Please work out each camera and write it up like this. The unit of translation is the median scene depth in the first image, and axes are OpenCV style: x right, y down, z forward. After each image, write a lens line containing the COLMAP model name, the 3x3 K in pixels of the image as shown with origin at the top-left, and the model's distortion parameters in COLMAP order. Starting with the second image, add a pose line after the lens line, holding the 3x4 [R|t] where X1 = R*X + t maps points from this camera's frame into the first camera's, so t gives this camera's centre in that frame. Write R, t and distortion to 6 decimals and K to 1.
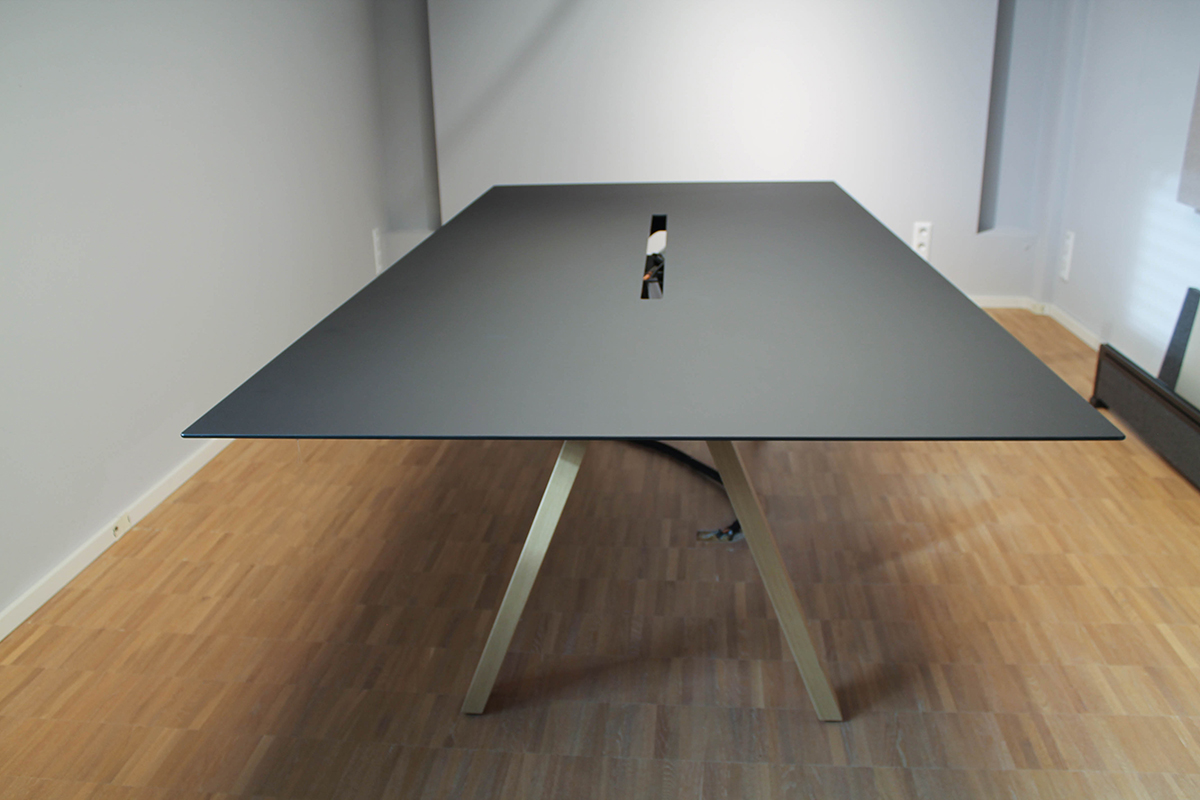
lens RADIAL K [[1002.8, 0, 598.1], [0, 1002.8, 394.3], [0, 0, 1]] dist [-0.140908, 0.107870]
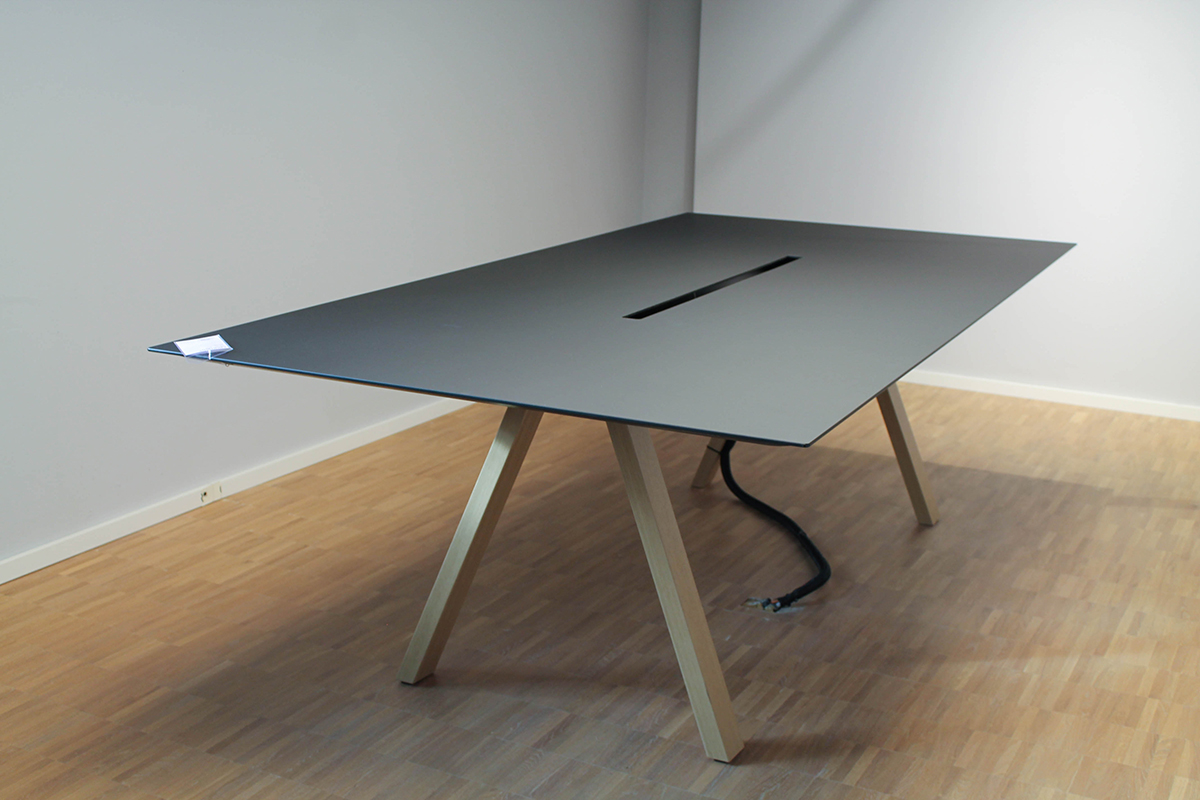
lens RADIAL K [[1476.2, 0, 598.1], [0, 1476.2, 387.2], [0, 0, 1]] dist [-0.052259, 0.000000]
pose [[0.923774, 0.132257, -0.359374, 0.506183], [-0.167482, 0.983488, -0.068571, 0.075372], [0.344371, 0.123533, 0.930671, -0.369418]]
